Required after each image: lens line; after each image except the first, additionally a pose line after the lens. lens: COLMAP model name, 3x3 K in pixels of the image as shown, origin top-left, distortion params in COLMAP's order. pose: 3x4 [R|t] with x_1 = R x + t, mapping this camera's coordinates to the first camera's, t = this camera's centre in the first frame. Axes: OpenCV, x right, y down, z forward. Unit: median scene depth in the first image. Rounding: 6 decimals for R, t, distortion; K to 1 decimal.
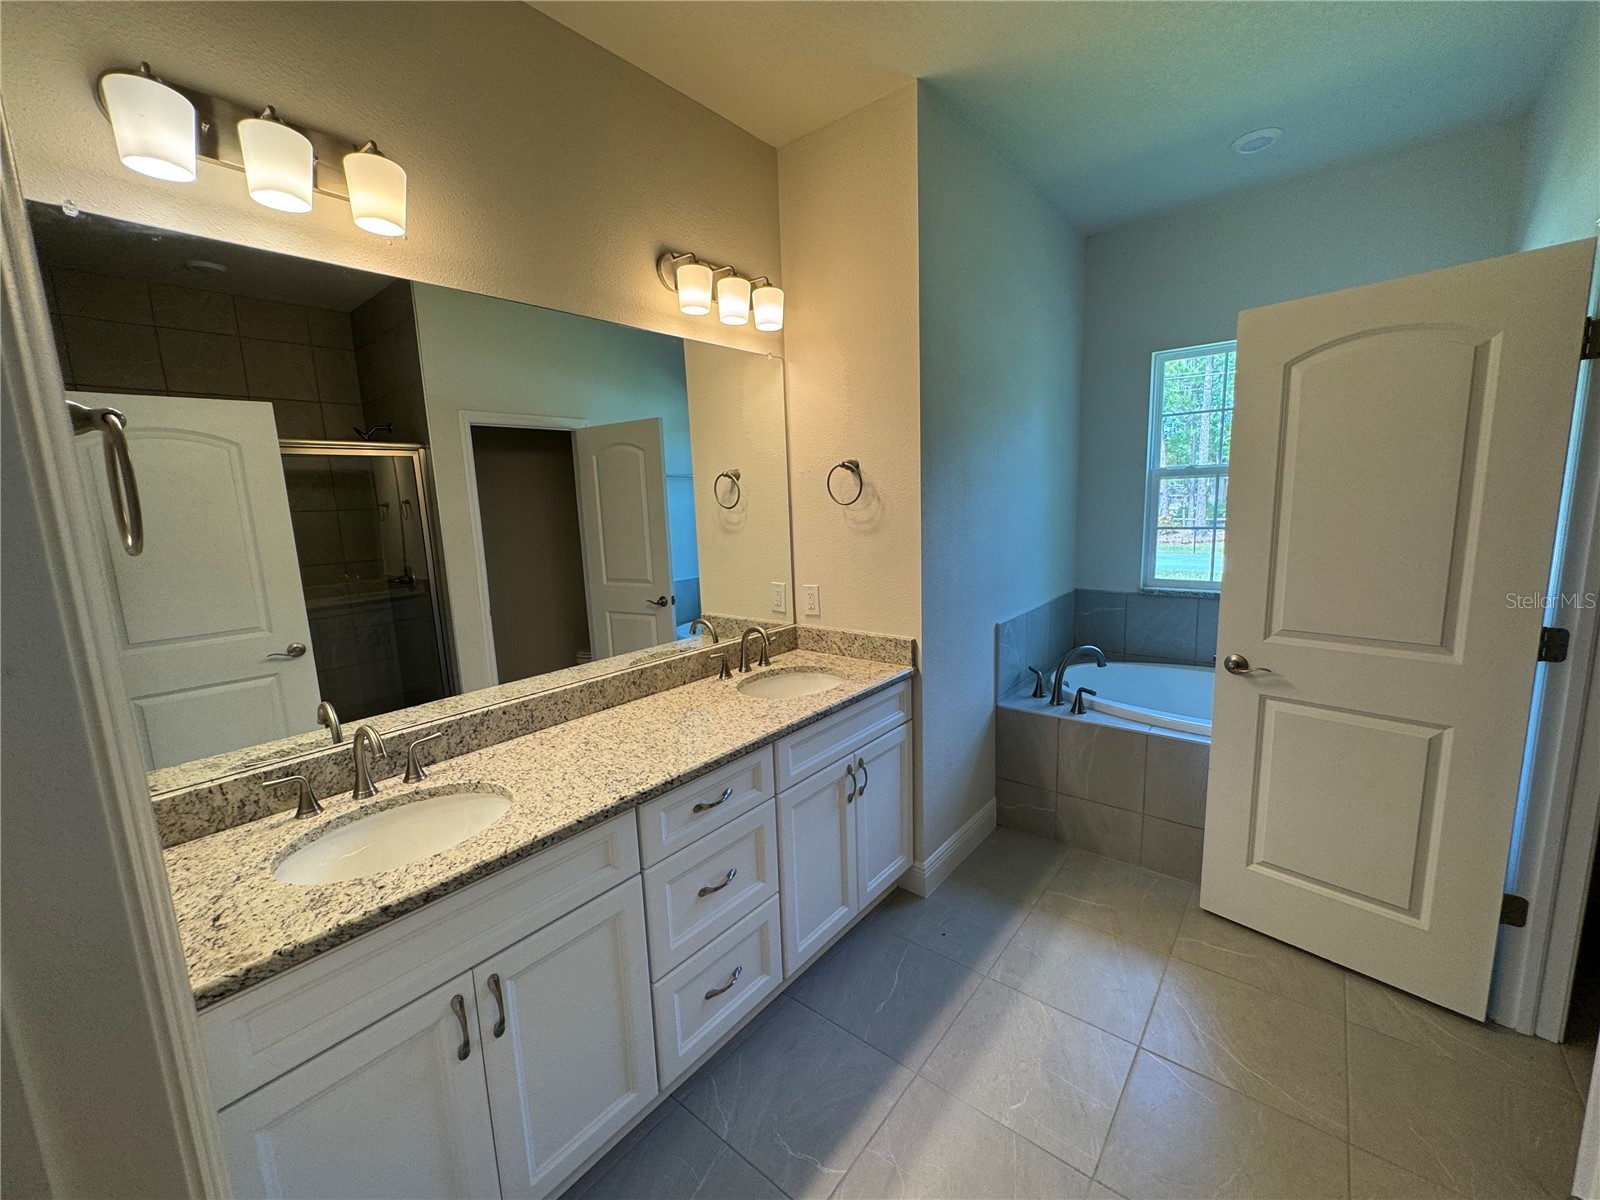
lens RADIAL K [[646.9, 0, 783.2], [0, 646.9, 610.0], [0, 0, 1]] dist [-0.006450, 0.001224]
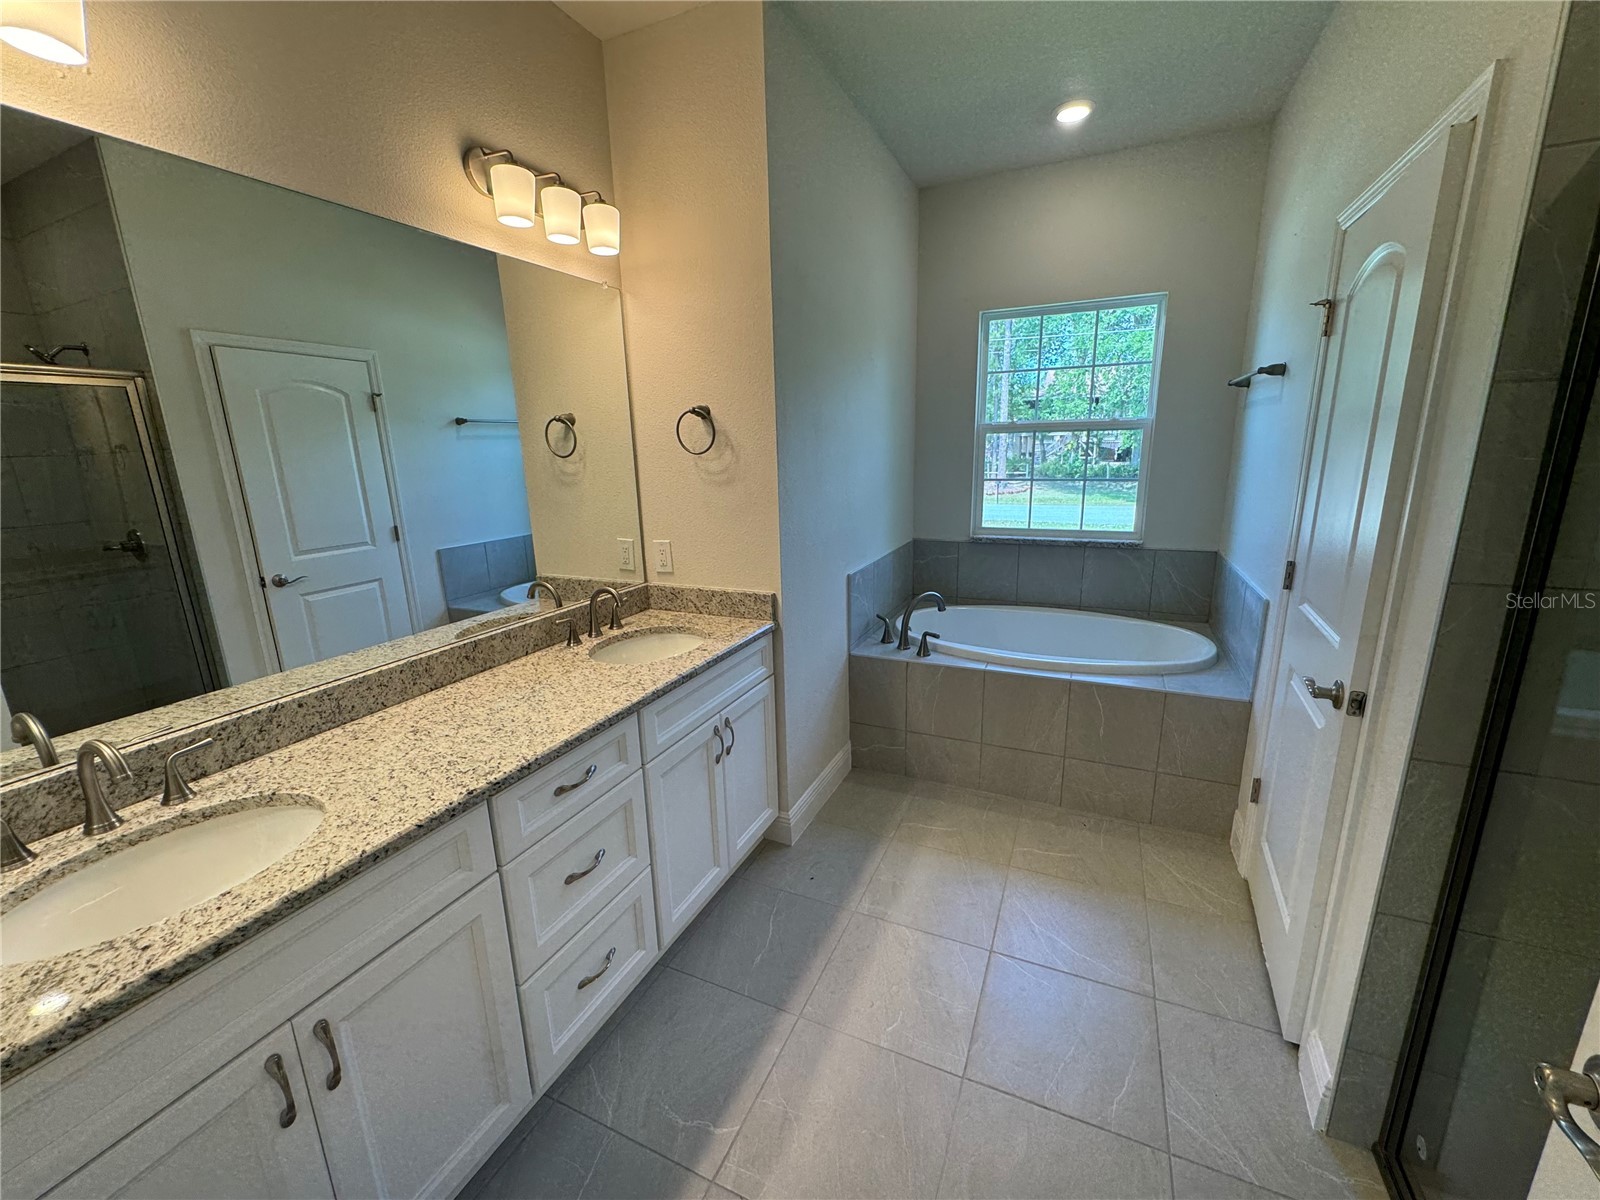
lens RADIAL K [[646.9, 0, 790.3], [0, 646.9, 609.8], [0, 0, 1]] dist [-0.006450, 0.001224]
pose [[0.963933, -0.051724, 0.261072, -0.035566], [0.033279, 0.996659, 0.074589, -0.002714], [-0.264058, -0.063210, 0.962433, 0.048876]]
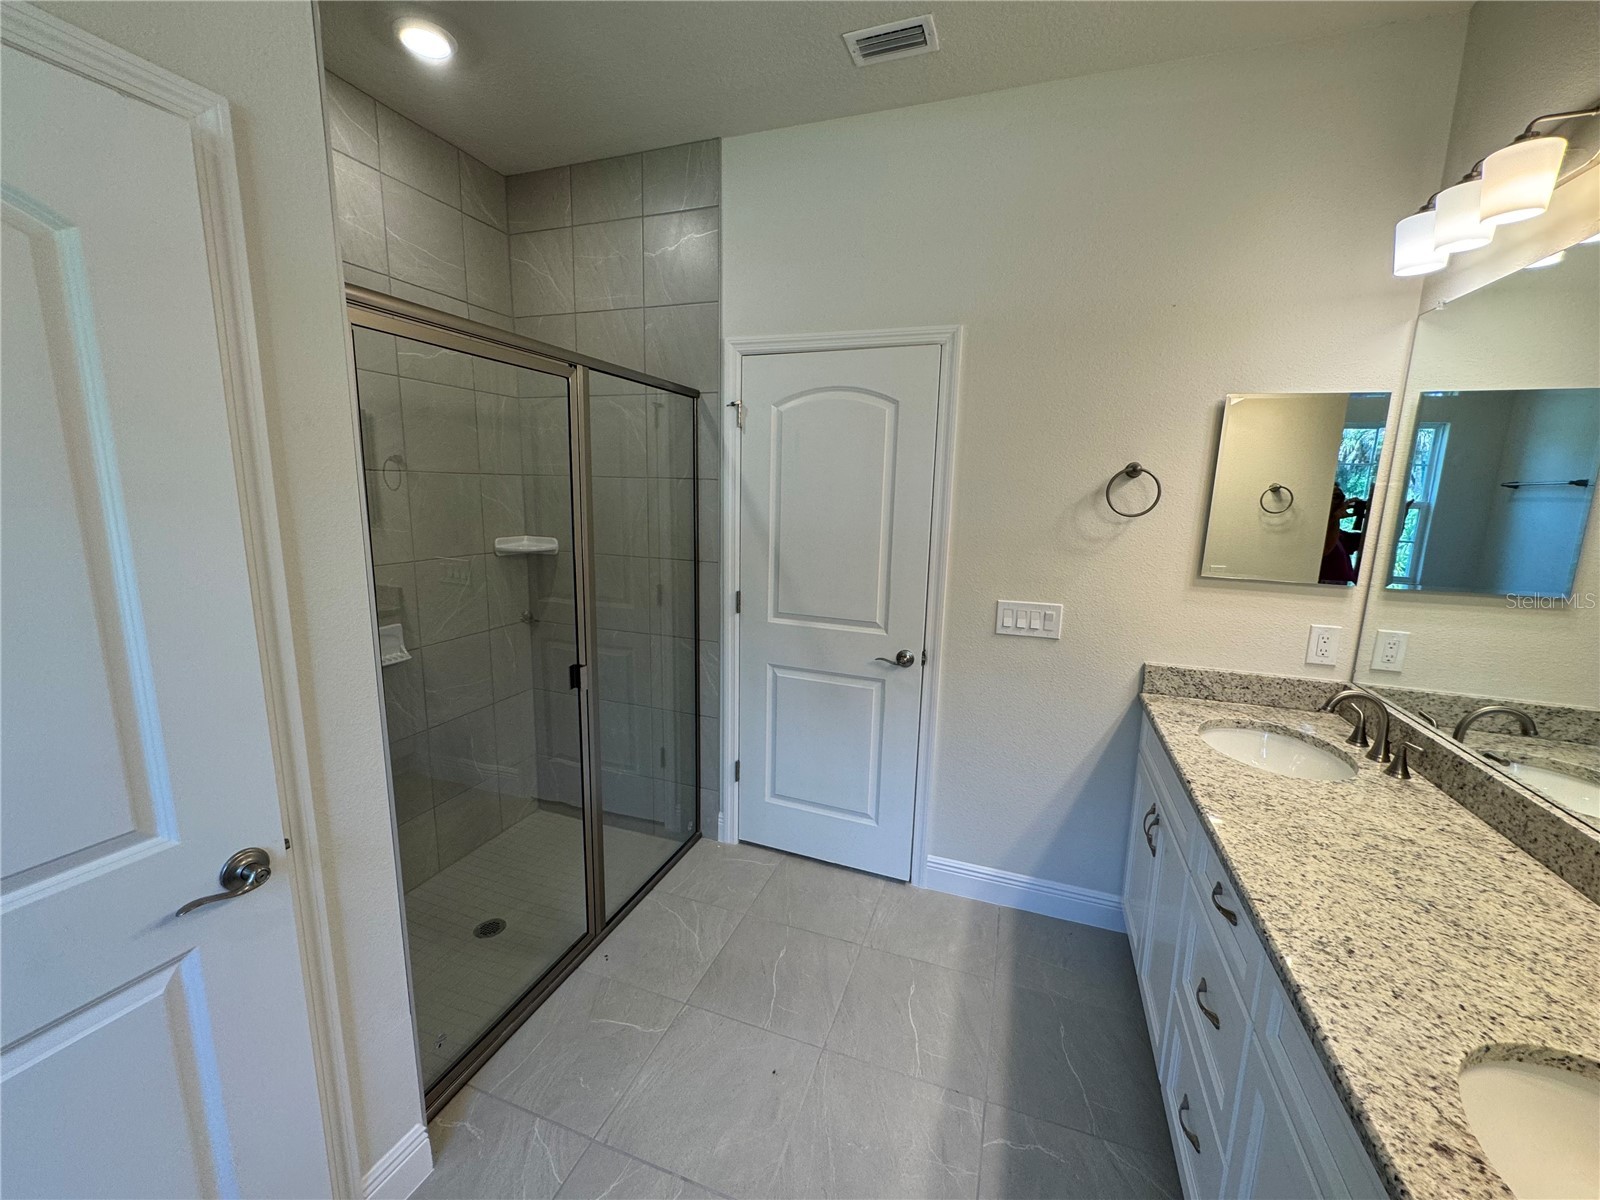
lens RADIAL K [[646.9, 0, 815.1], [0, 646.9, 603.0], [0, 0, 1]] dist [-0.006450, 0.001224]
pose [[-0.923426, 0.089629, -0.373164, 0.517528], [-0.049430, 0.936471, 0.347245, -0.245099], [0.380580, 0.339100, -0.860331, 1.162705]]
